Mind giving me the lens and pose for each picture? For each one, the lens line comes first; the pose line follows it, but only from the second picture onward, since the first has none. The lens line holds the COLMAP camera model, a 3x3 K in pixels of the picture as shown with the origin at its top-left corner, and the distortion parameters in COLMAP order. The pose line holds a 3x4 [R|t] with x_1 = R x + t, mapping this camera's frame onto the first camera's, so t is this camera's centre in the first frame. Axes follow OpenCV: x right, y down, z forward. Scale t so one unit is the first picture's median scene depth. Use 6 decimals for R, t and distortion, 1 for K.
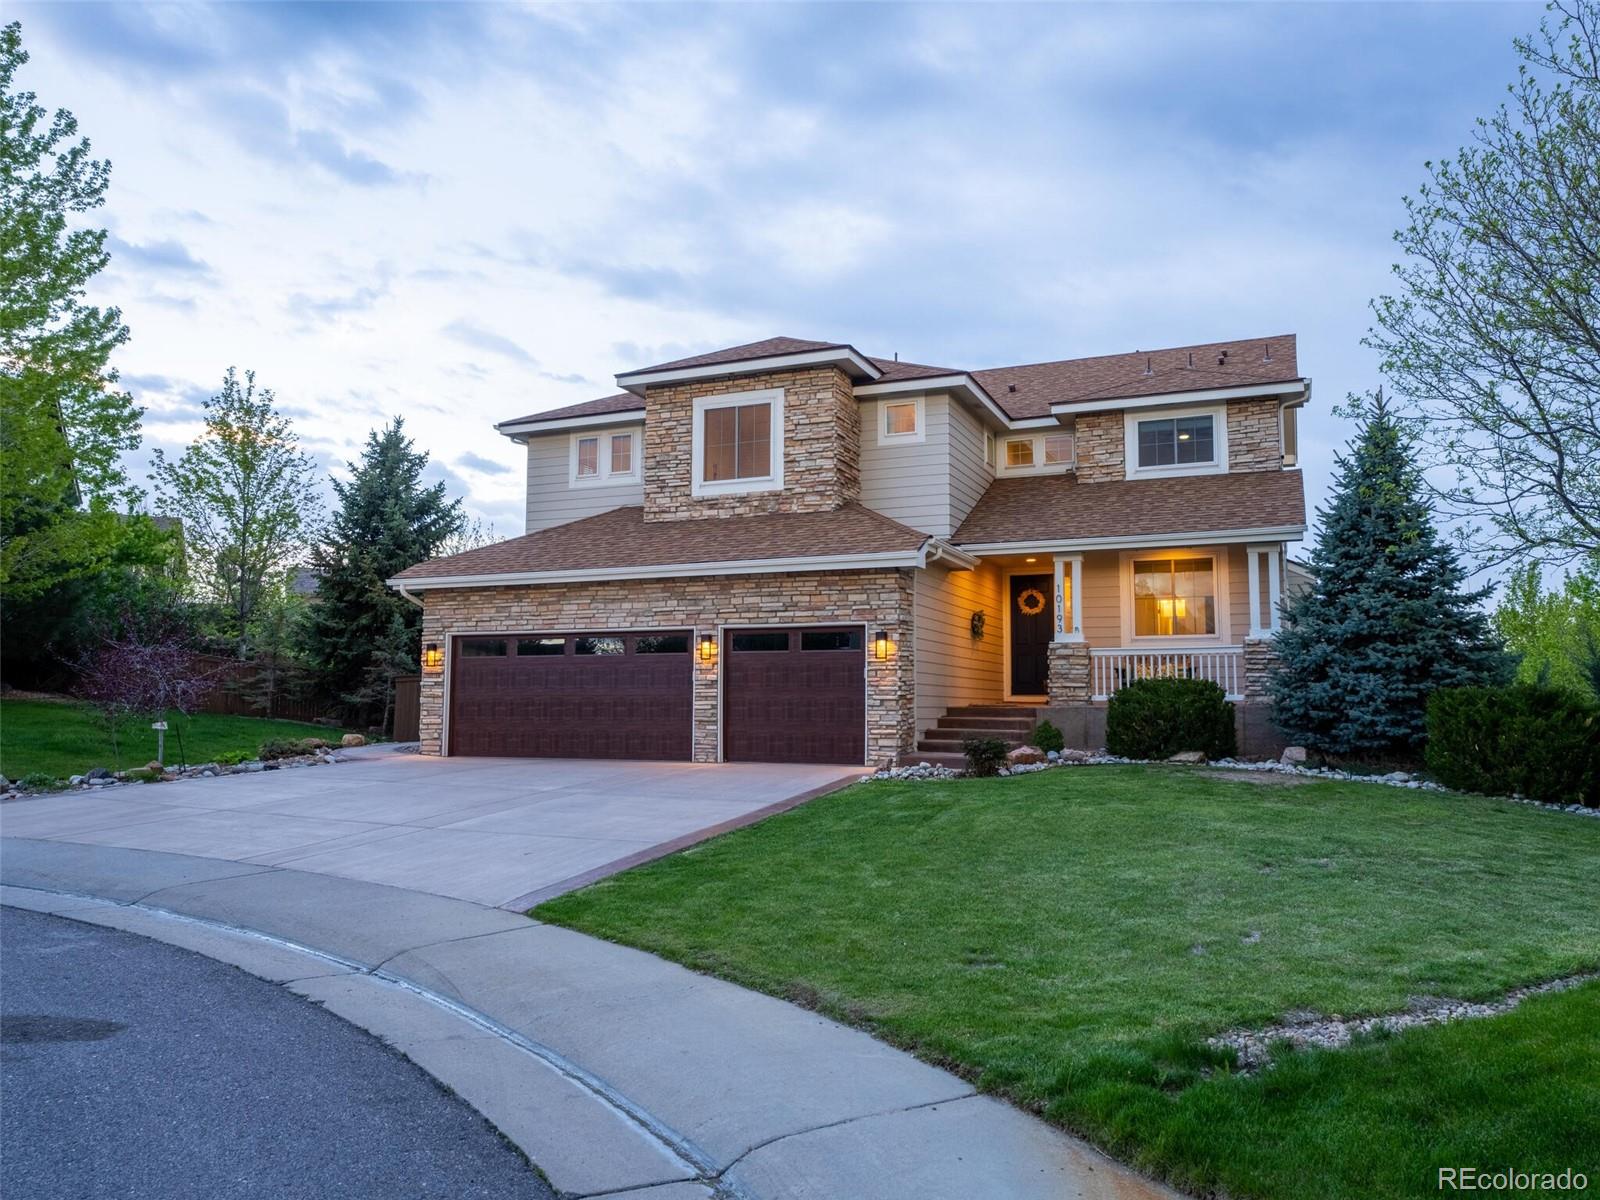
lens RADIAL K [[1139.4, 0, 798.9], [0, 1139.4, 604.4], [0, 0, 1]] dist [-0.003166, 0.001788]
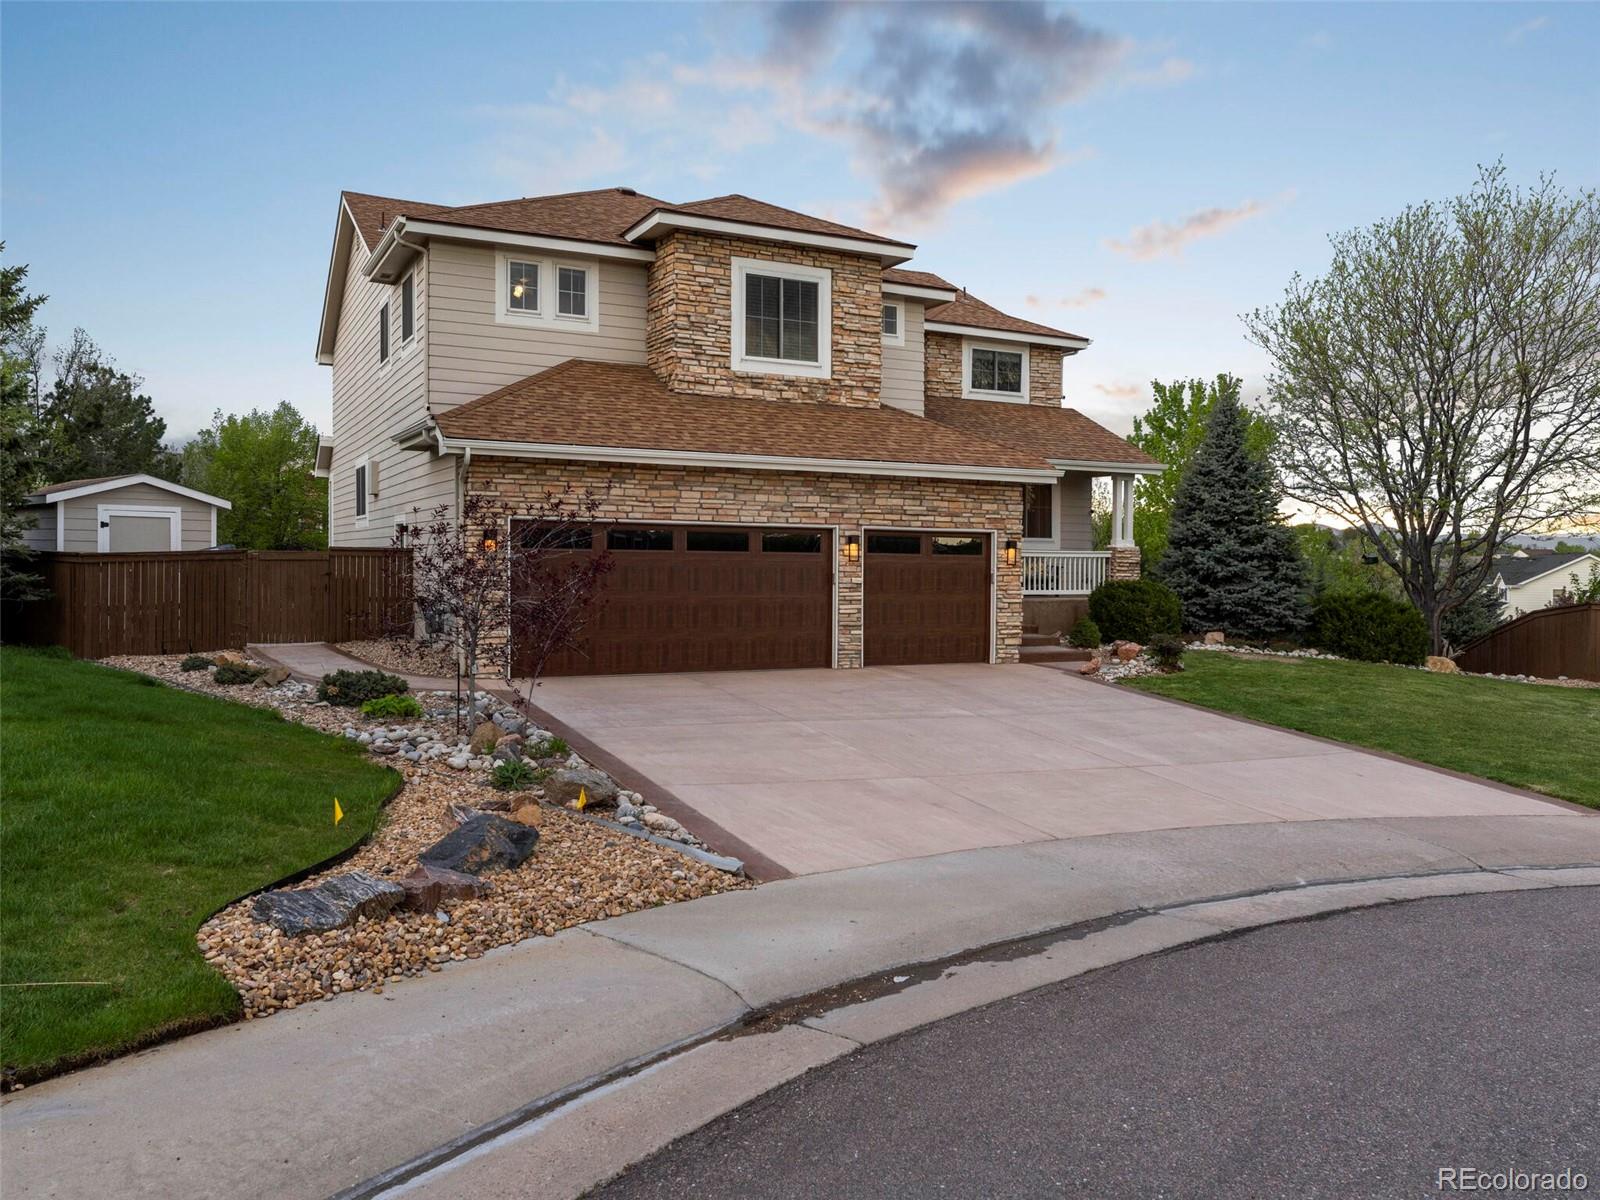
lens RADIAL K [[1214.5, 0, 798.8], [0, 1214.5, 590.6], [0, 0, 1]] dist [-0.038304, -0.000741]
pose [[0.645524, -0.014850, 0.763596, -0.828646], [-0.080162, 0.992971, 0.087077, -0.011607], [-0.759521, -0.117422, 0.639796, 0.357939]]
